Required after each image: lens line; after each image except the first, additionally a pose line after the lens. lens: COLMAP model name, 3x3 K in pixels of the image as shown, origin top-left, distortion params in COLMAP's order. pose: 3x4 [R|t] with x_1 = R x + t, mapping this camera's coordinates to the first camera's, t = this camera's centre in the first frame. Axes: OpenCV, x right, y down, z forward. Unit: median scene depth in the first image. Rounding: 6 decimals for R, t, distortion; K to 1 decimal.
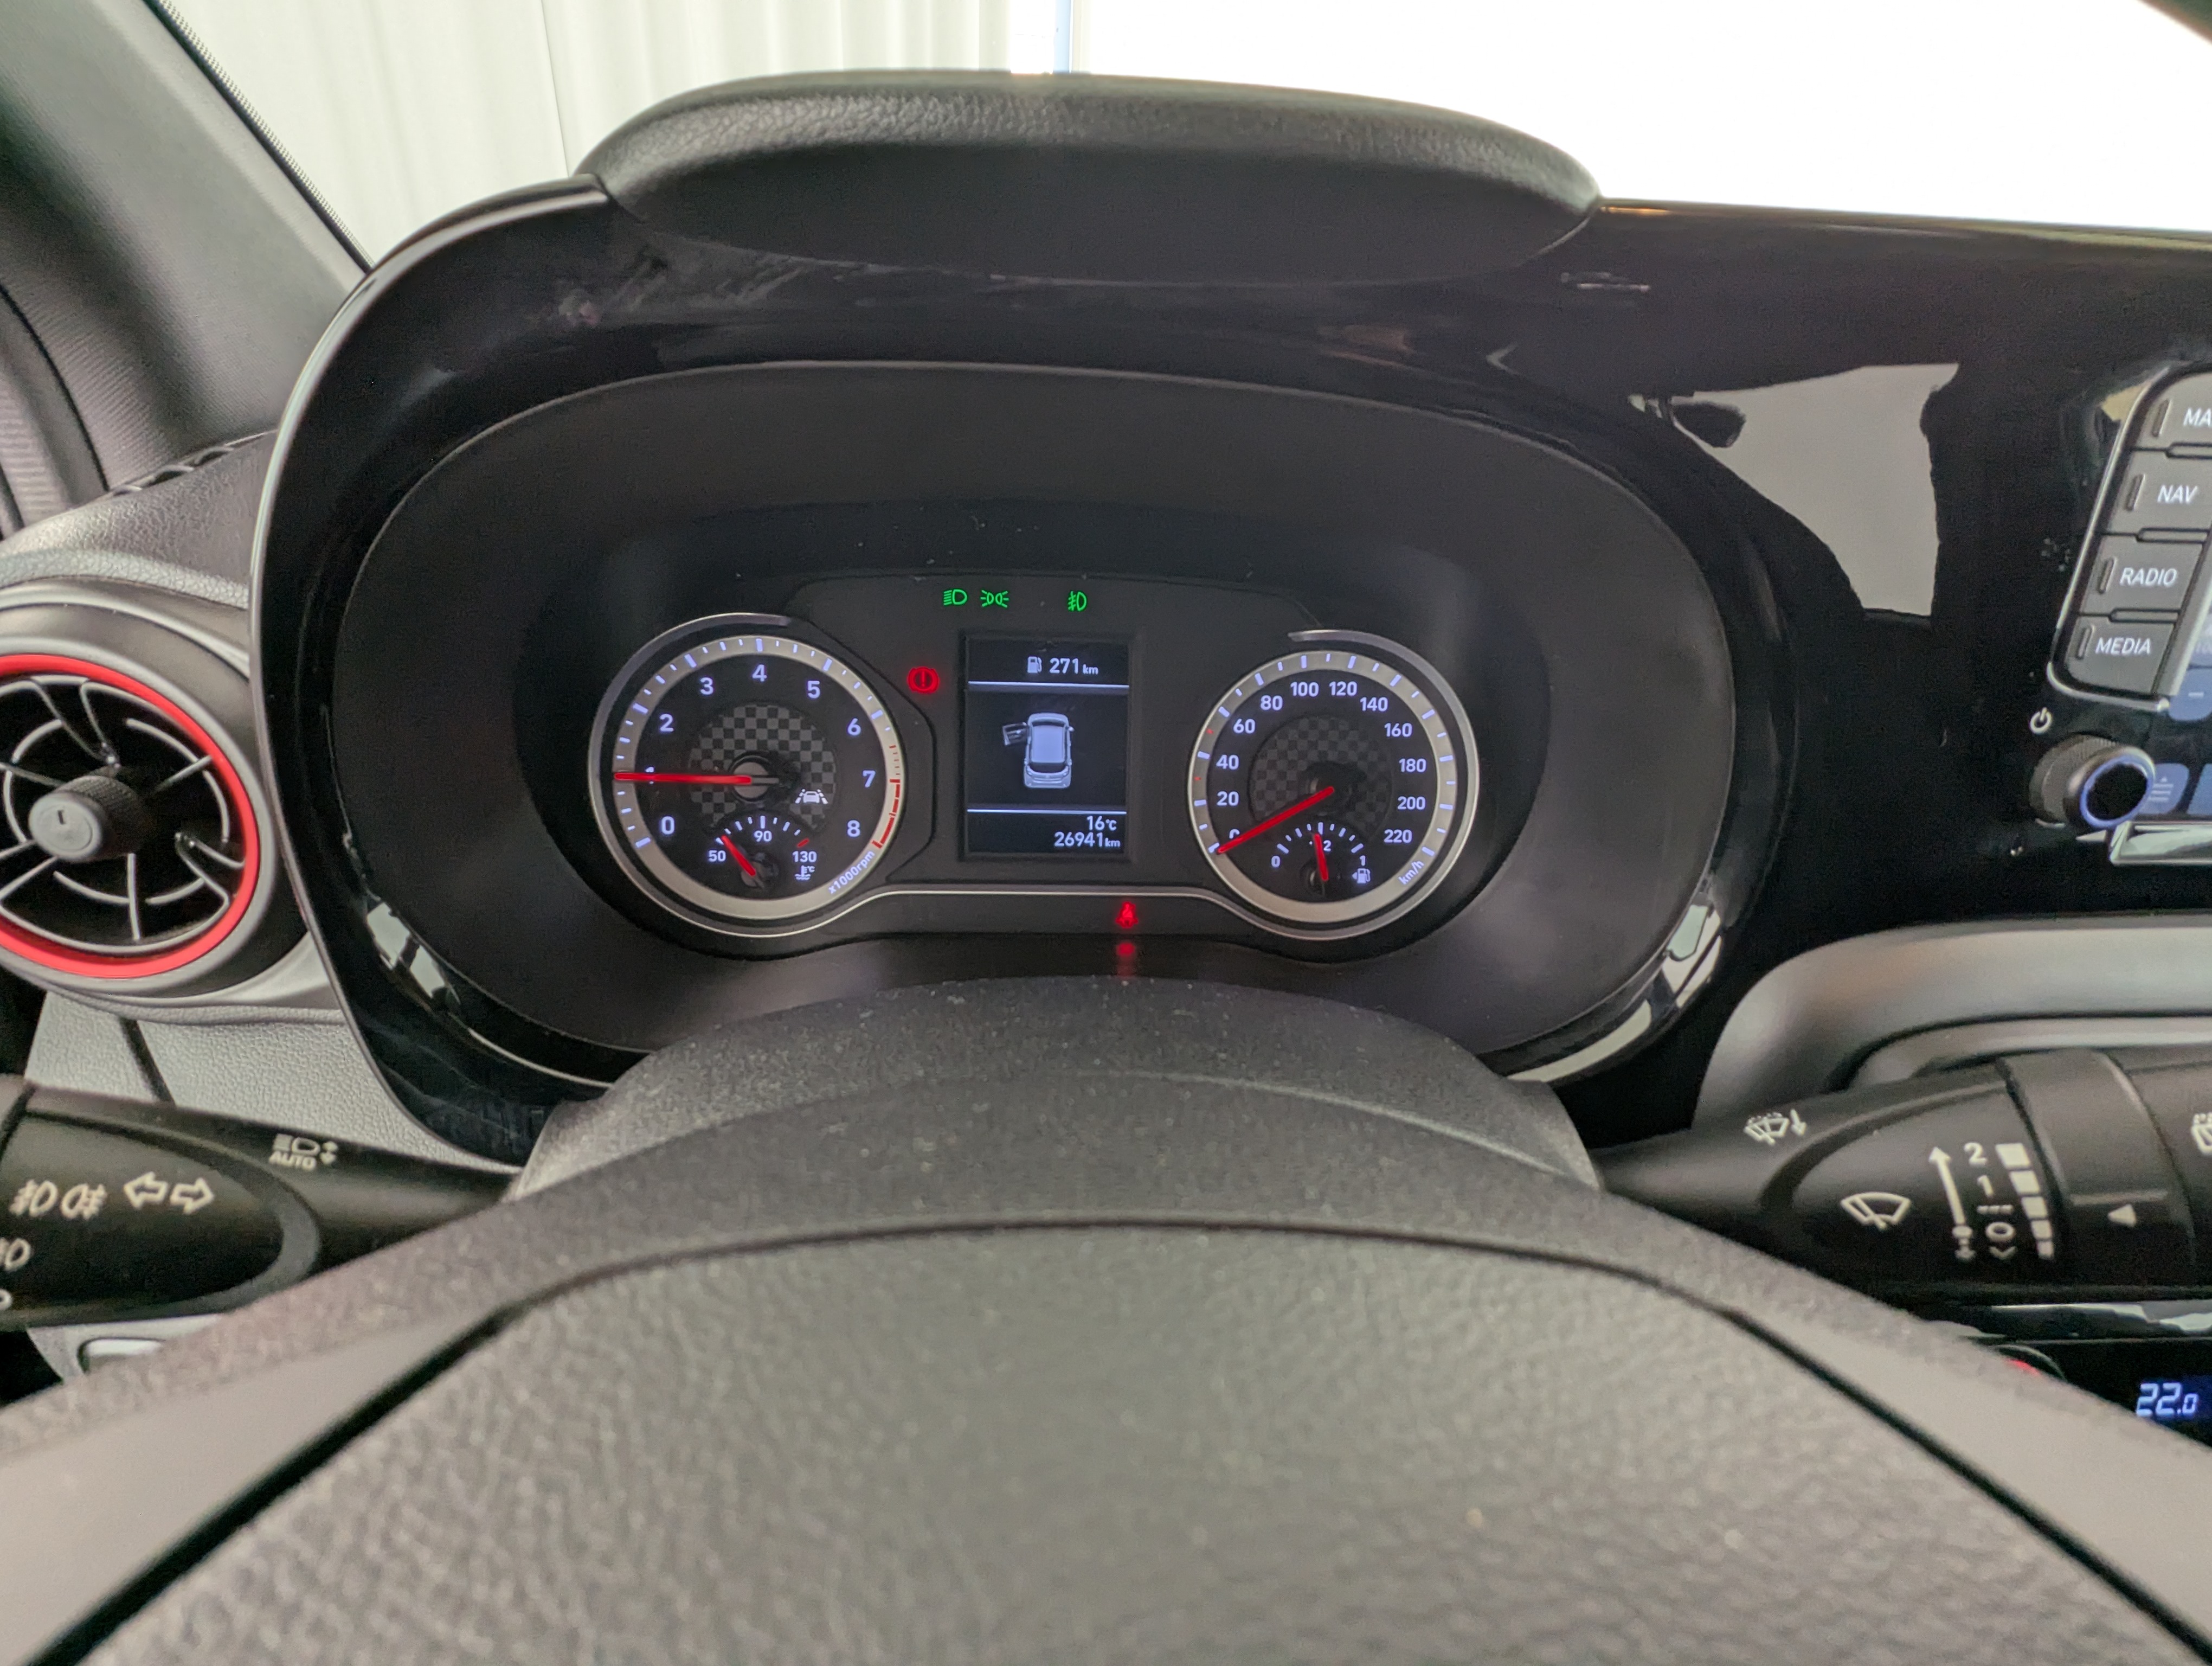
lens RADIAL K [[1057.4, 0, 1099.5], [0, 1057.4, 841.6], [0, 0, 1]] dist [-0.000114, 0.002005]
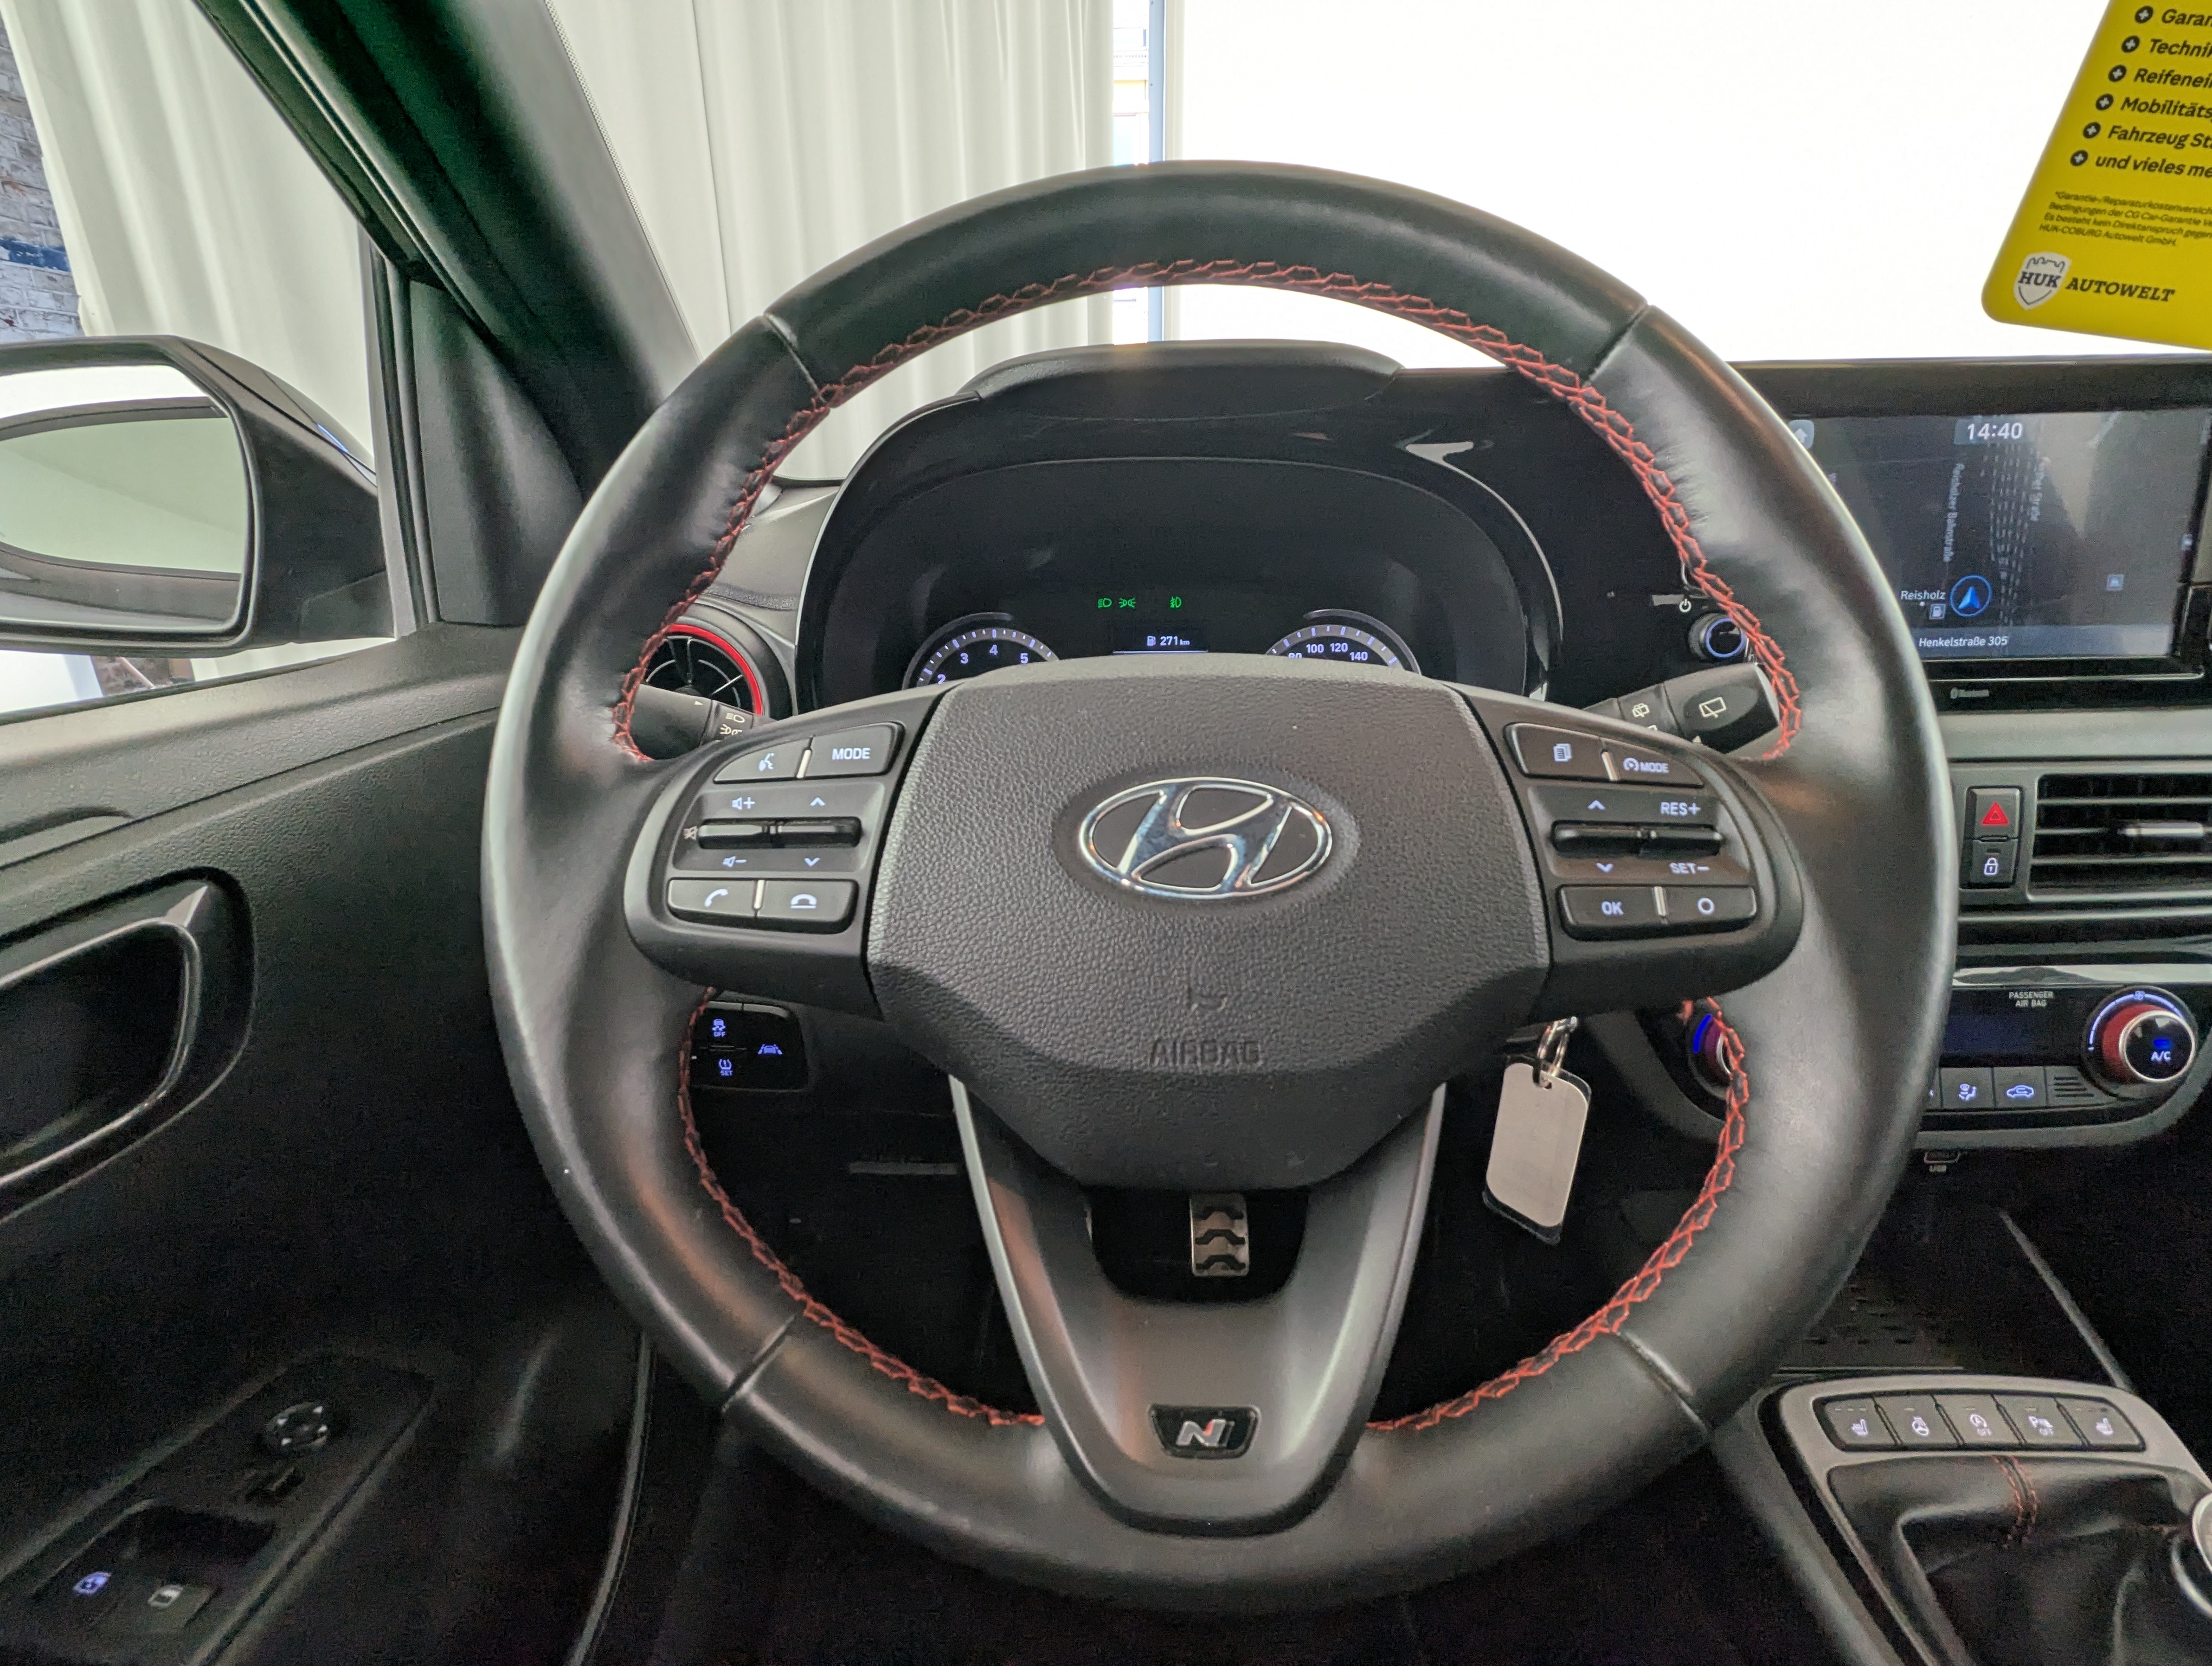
lens RADIAL K [[1057.4, 0, 1104.2], [0, 1057.4, 828.0], [0, 0, 1]] dist [-0.000114, 0.002005]
pose [[0.993903, -0.026742, -0.106961, 0.037390], [0.011073, 0.989446, -0.144481, 0.386240], [0.109696, 0.142416, 0.983710, -0.653023]]
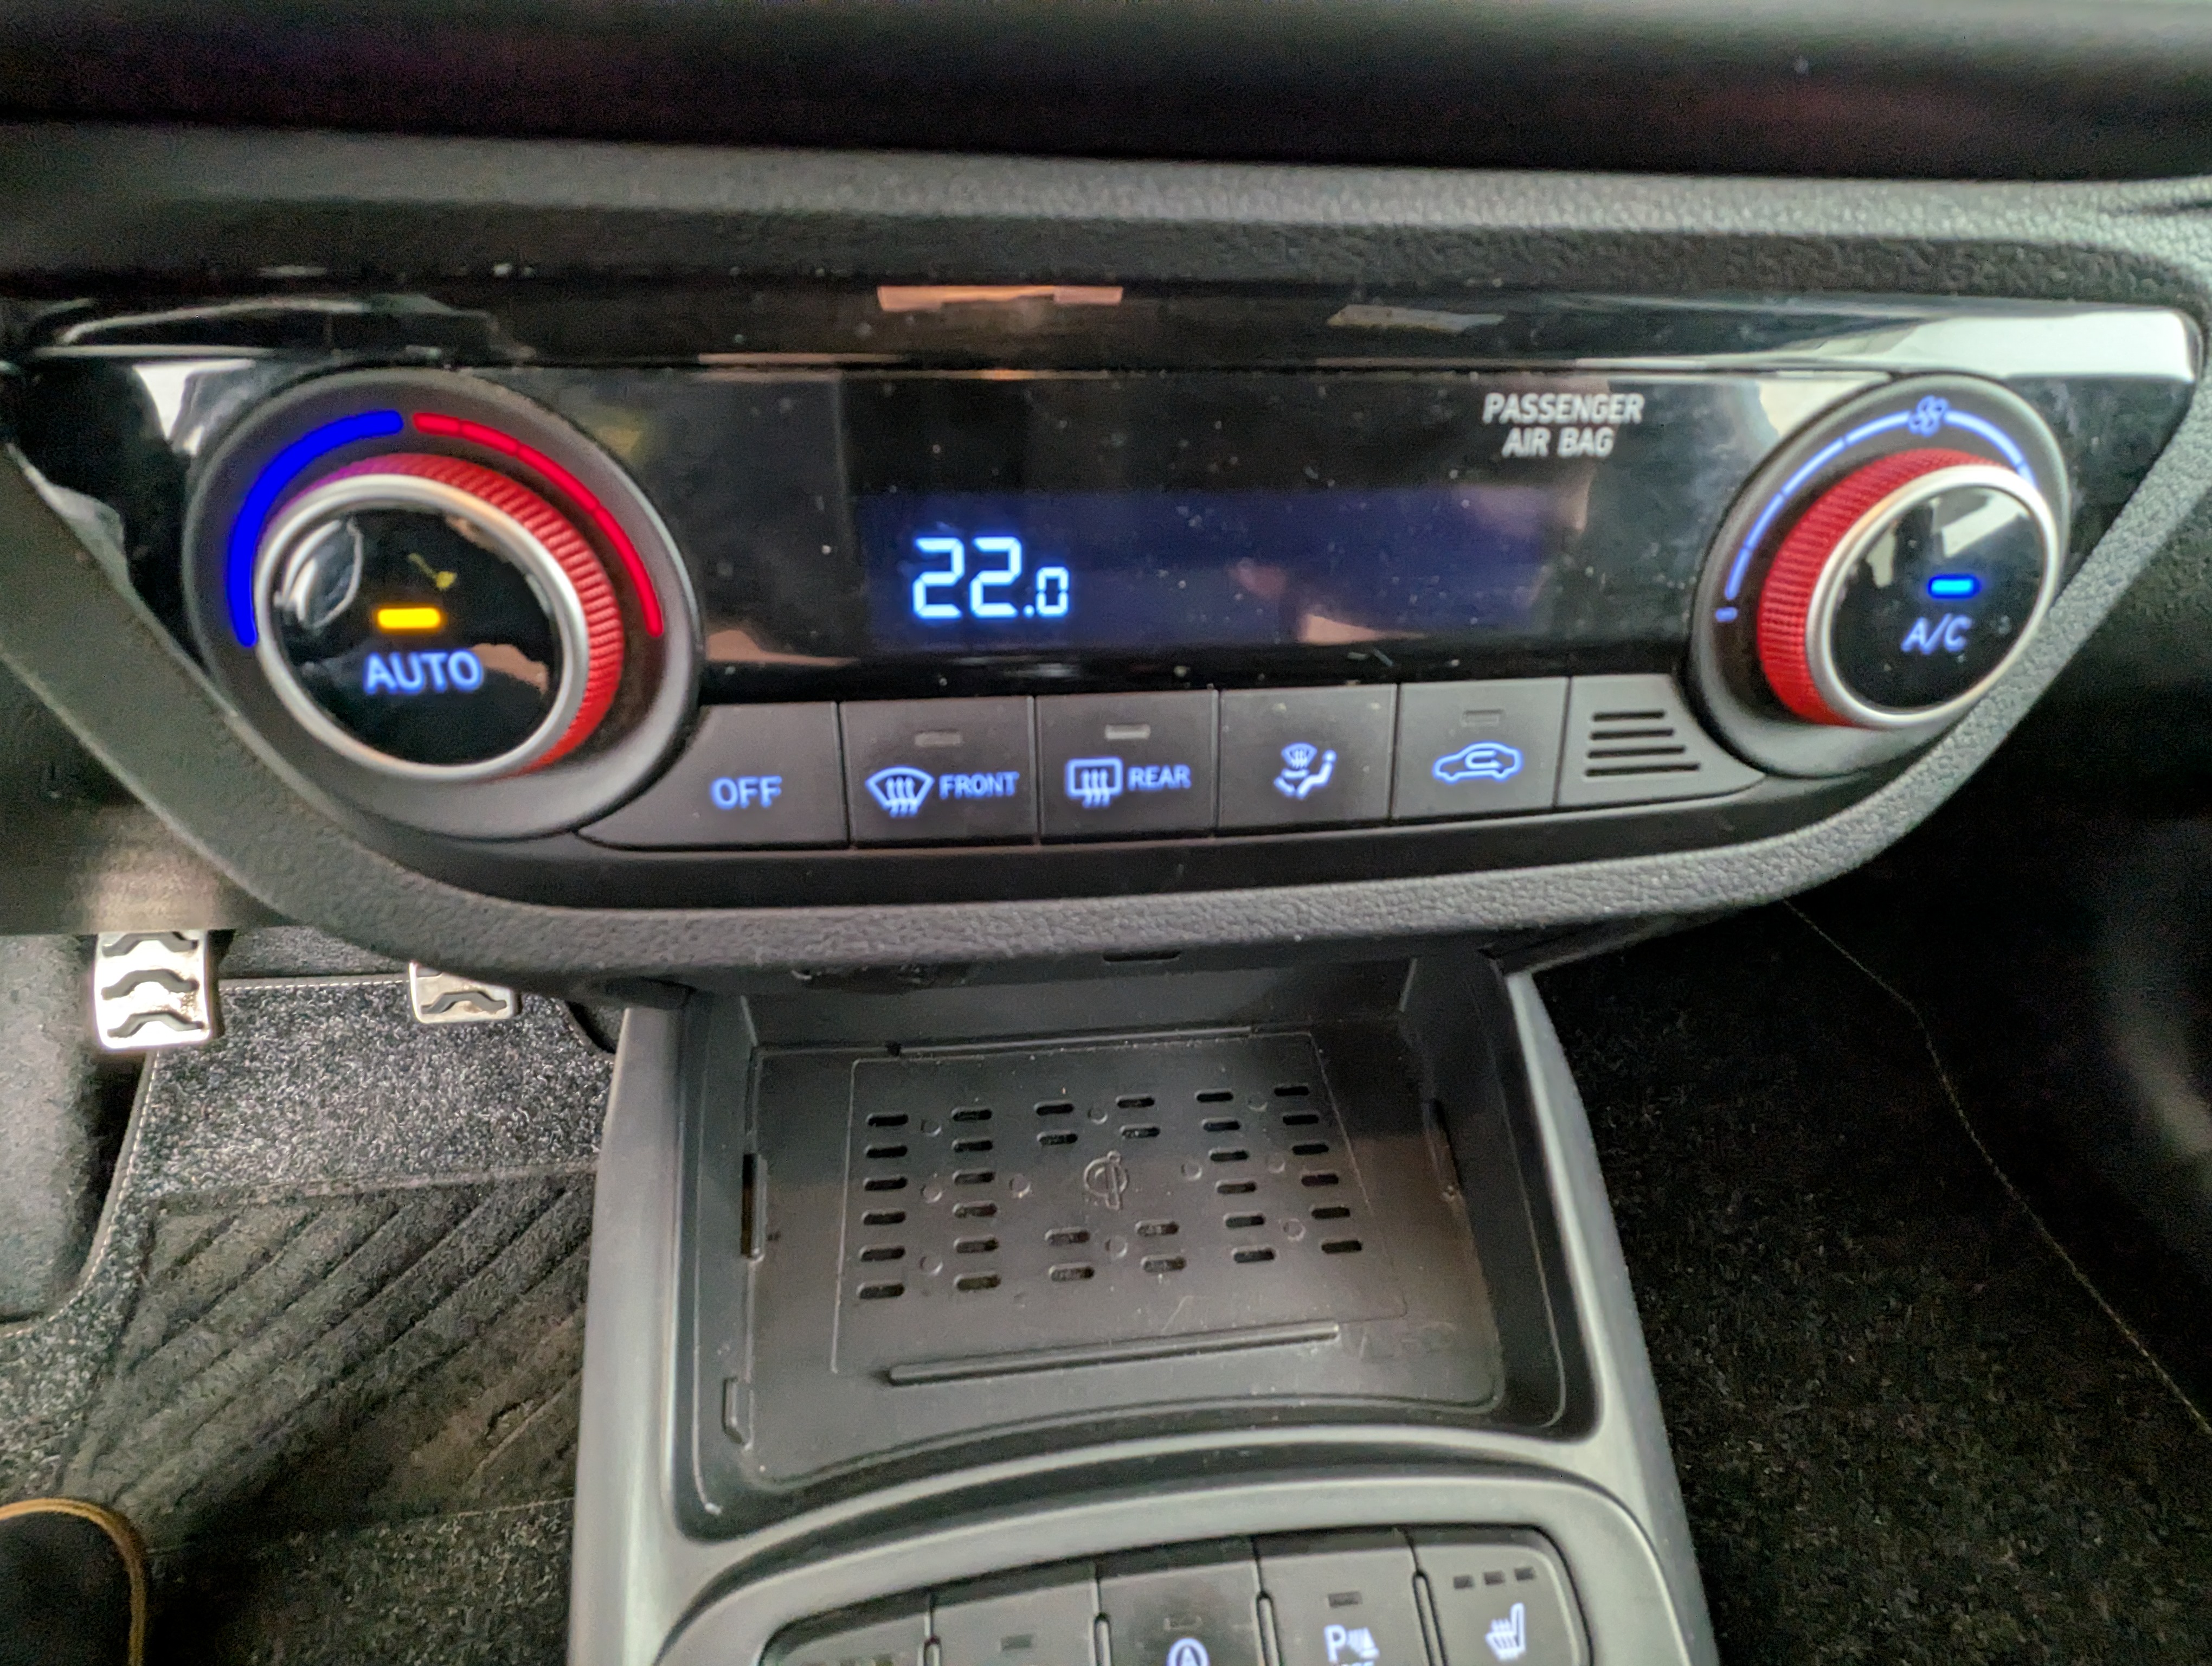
lens RADIAL K [[1057.4, 0, 1103.7], [0, 1057.4, 841.2], [0, 0, 1]] dist [-0.000114, 0.002005]
pose [[0.999146, -0.025384, 0.032592, 0.936372], [0.017212, 0.973001, 0.230158, 0.475907], [-0.037555, -0.229401, 0.972607, 0.521883]]
